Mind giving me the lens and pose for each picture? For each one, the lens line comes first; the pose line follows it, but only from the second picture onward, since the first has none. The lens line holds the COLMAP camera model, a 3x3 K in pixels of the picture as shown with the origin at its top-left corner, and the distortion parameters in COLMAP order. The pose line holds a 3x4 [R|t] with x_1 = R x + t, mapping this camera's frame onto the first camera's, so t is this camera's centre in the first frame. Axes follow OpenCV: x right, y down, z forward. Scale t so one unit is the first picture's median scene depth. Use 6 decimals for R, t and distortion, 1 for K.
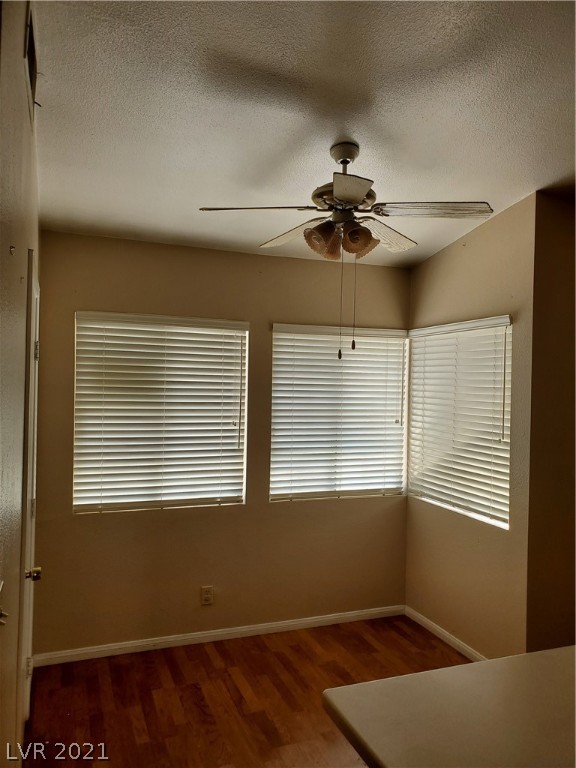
lens RADIAL K [[600.9, 0, 291.8], [0, 600.9, 376.1], [0, 0, 1]] dist [0.030468, -0.012927]
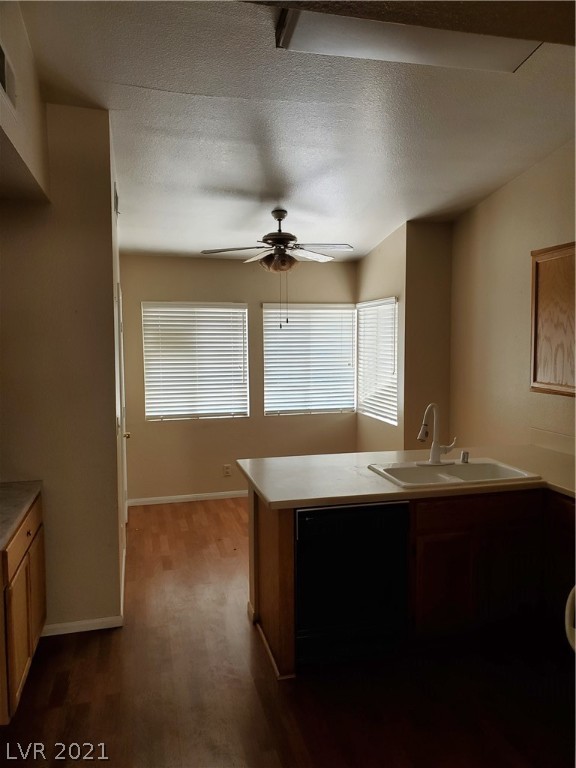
lens RADIAL K [[600.9, 0, 291.8], [0, 600.9, 376.1], [0, 0, 1]] dist [0.030468, -0.012927]
pose [[0.993123, -0.016761, -0.115866, 0.235505], [0.025672, 0.996789, 0.075847, -0.015759], [0.114223, -0.078300, 0.990365, -0.599884]]
